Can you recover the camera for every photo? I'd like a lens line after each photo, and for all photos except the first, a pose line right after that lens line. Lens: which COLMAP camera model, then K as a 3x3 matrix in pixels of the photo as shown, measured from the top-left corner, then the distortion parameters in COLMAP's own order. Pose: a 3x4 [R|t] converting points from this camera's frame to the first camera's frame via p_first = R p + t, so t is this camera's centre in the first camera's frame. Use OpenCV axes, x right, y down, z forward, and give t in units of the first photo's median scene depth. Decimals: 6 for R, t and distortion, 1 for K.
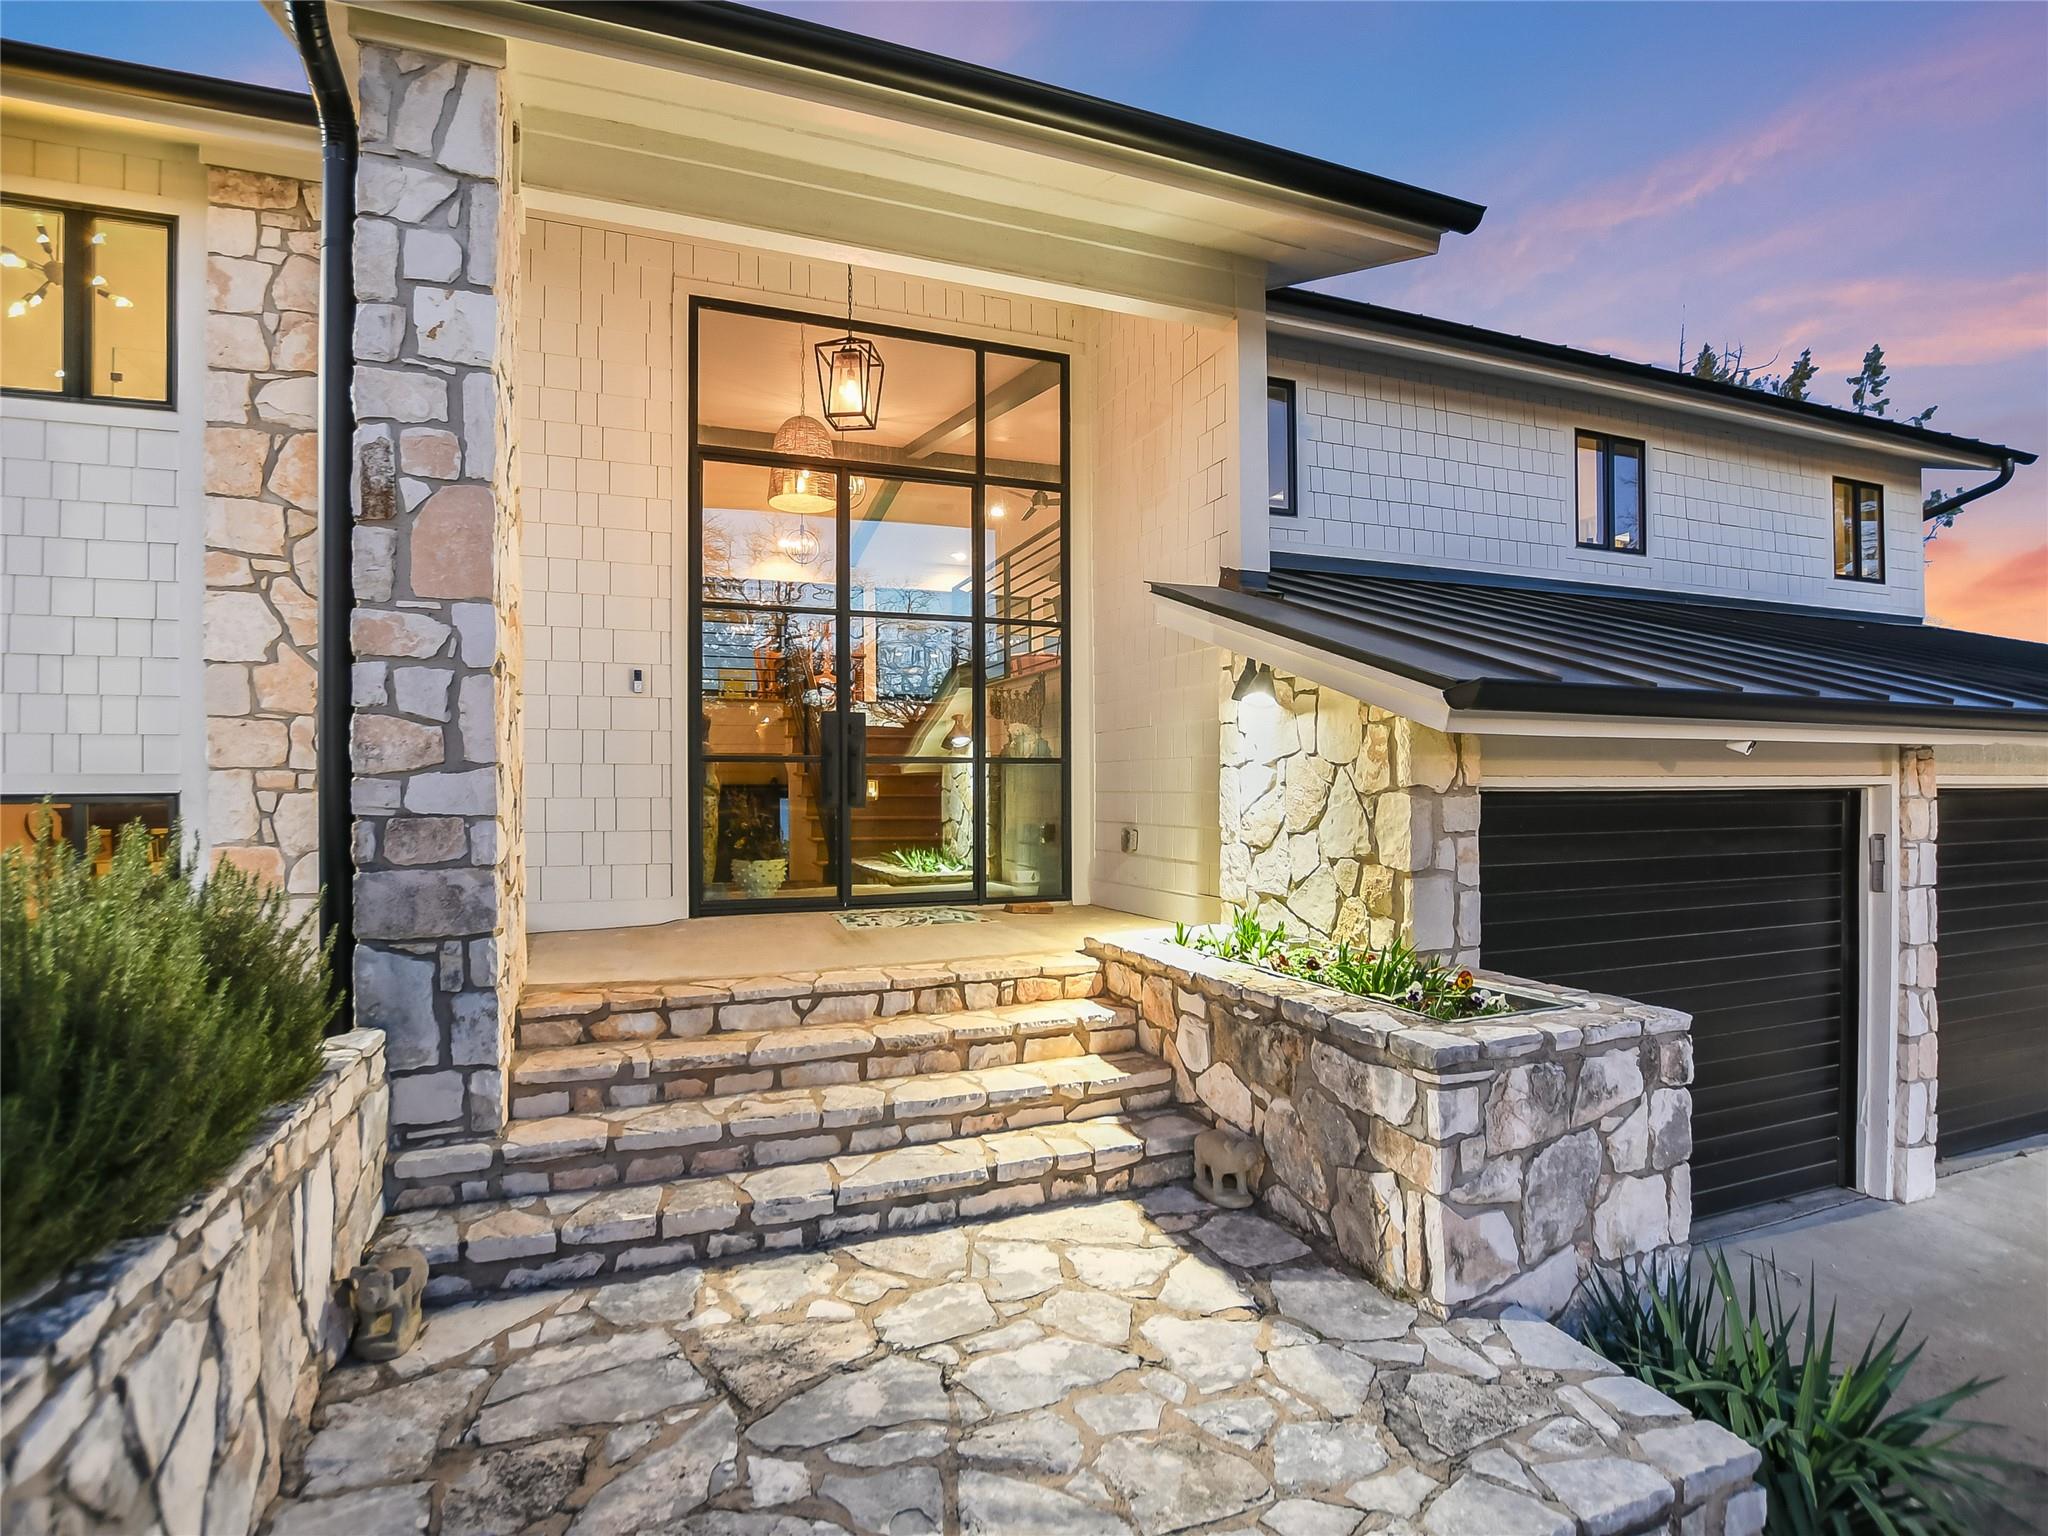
lens RADIAL K [[1037.3, 0, 1038.6], [0, 1037.3, 782.0], [0, 0, 1]] dist [-0.028543, 0.001265]
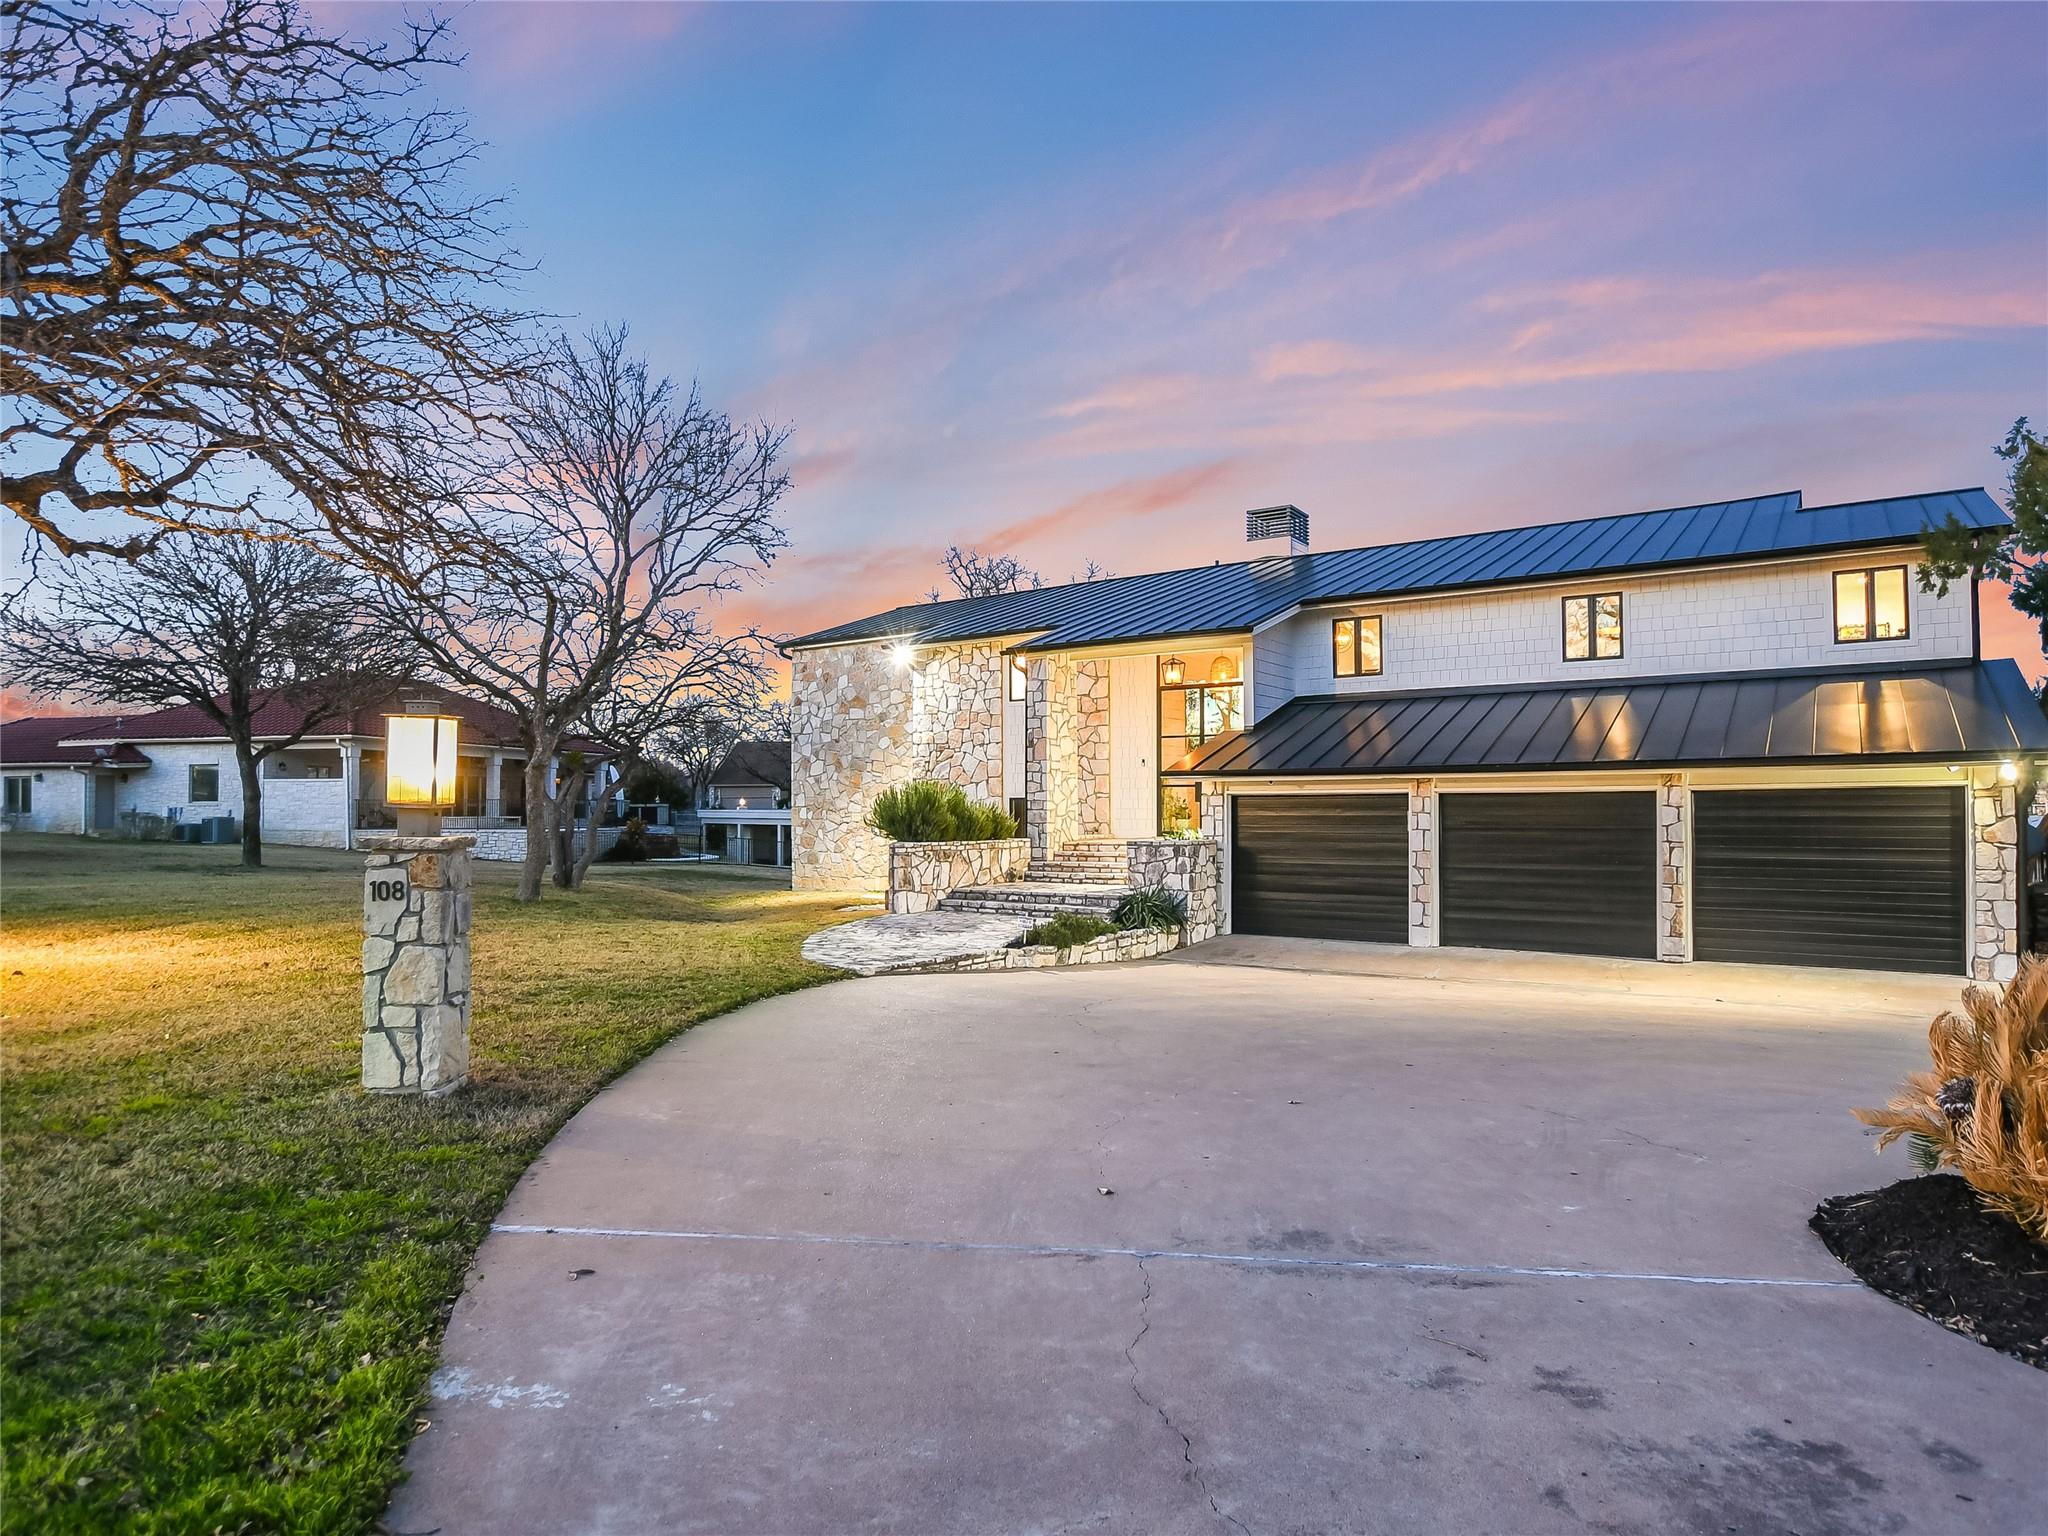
lens RADIAL K [[1061.9, 0, 1024.0], [0, 1061.9, 768.0], [0, 0, 1]] dist [-0.028539, -0.000017]
pose [[0.572107, -0.028112, -0.819697, 3.926279], [0.007295, 0.999547, -0.029189, 0.022505], [0.820147, 0.010720, 0.572053, -2.246480]]
